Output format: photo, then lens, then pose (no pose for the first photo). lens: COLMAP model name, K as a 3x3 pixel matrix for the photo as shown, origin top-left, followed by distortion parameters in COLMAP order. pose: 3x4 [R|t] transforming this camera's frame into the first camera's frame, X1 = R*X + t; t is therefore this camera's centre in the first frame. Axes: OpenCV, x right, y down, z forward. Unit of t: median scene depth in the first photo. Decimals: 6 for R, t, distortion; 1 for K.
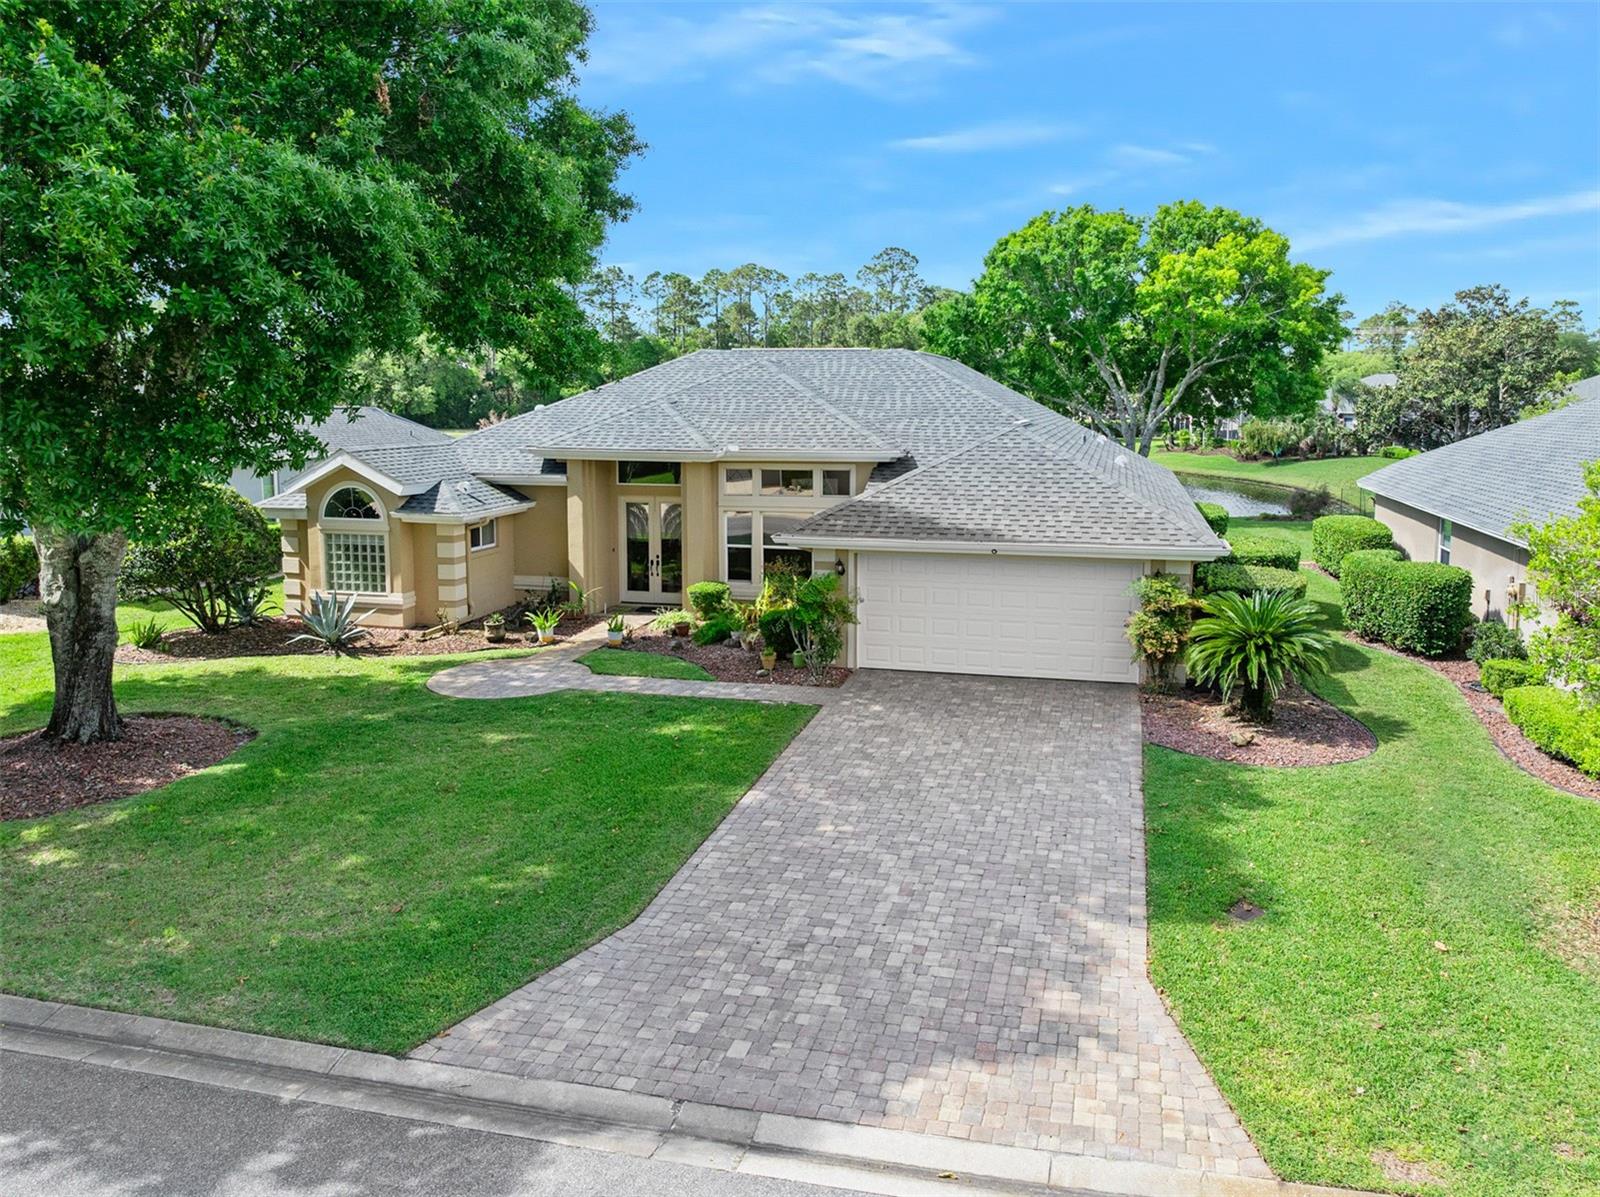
lens RADIAL K [[1148.6, 0, 867.3], [0, 1148.6, 519.3], [0, 0, 1]] dist [-0.032115, 0.000493]
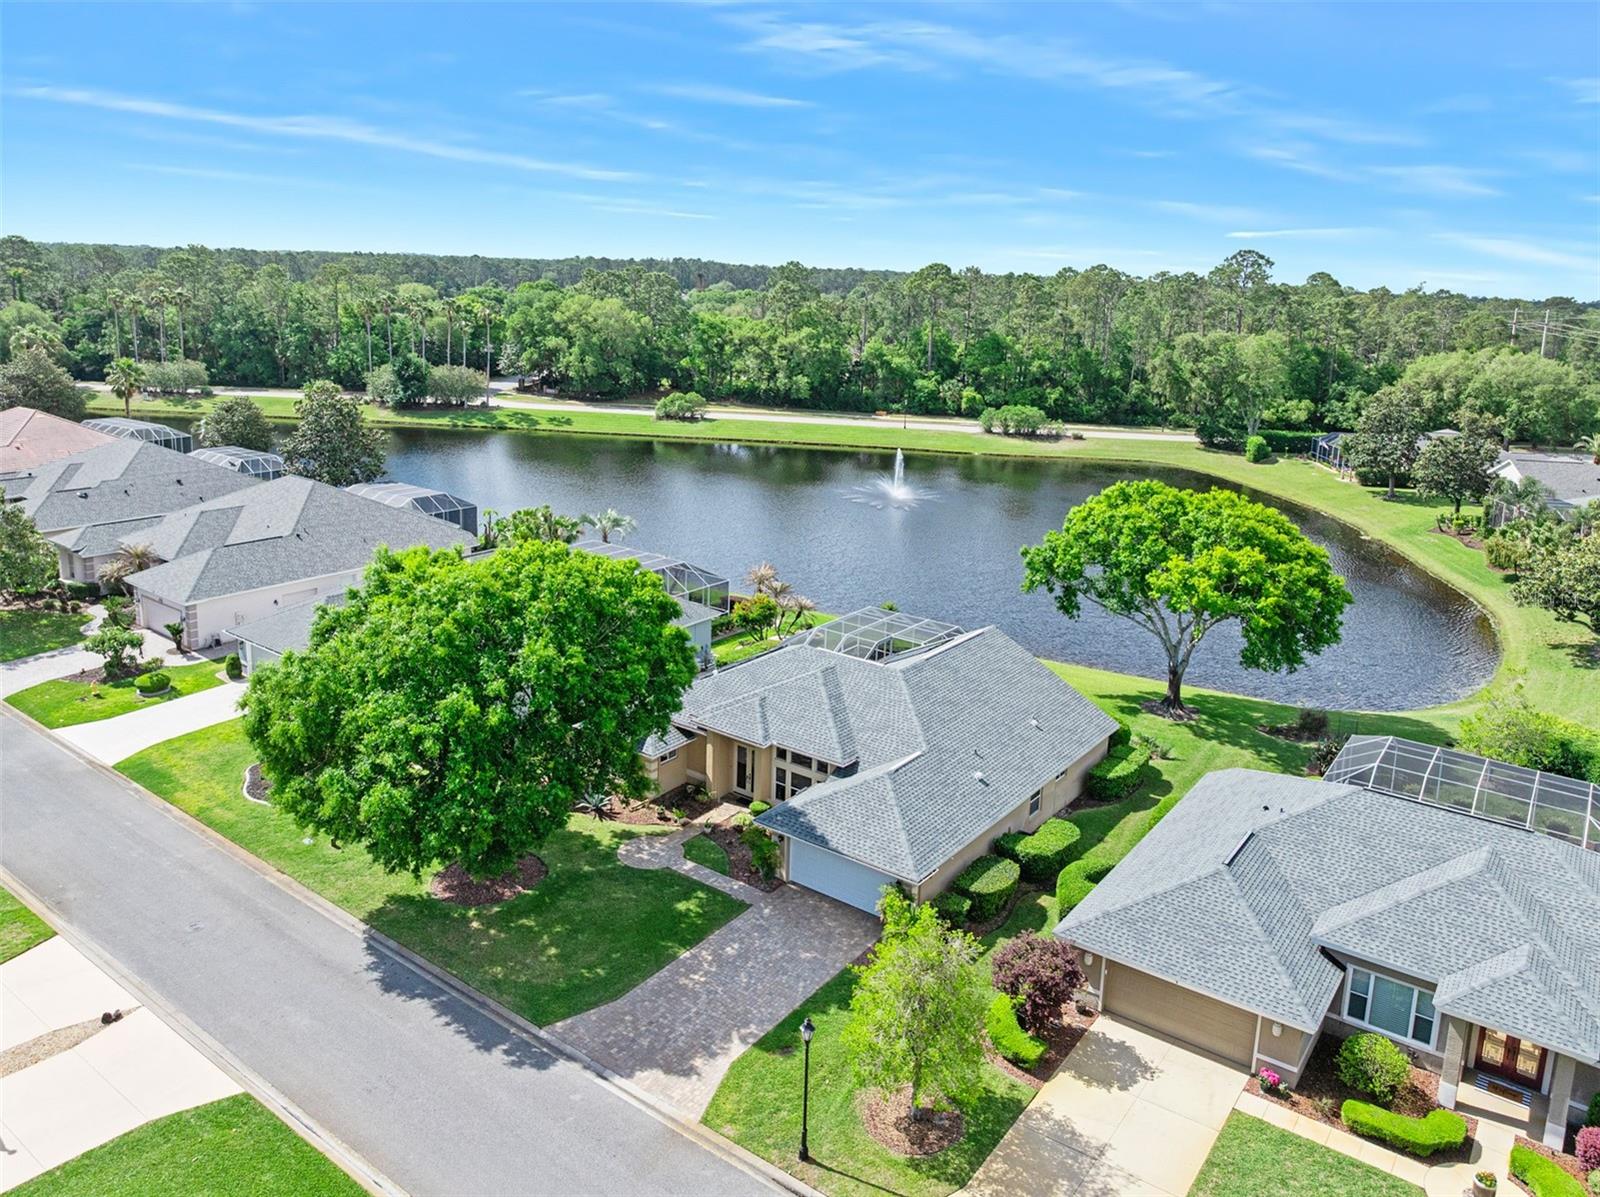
lens RADIAL K [[1128.7, 0, 800.0], [0, 1128.7, 598.5], [0, 0, 1]] dist [-0.041799, -0.003316]
pose [[0.915514, 0.137181, -0.378173, 0.866410], [-0.075475, 0.981941, 0.173480, -0.893707], [0.395142, -0.130281, 0.909335, -1.023993]]
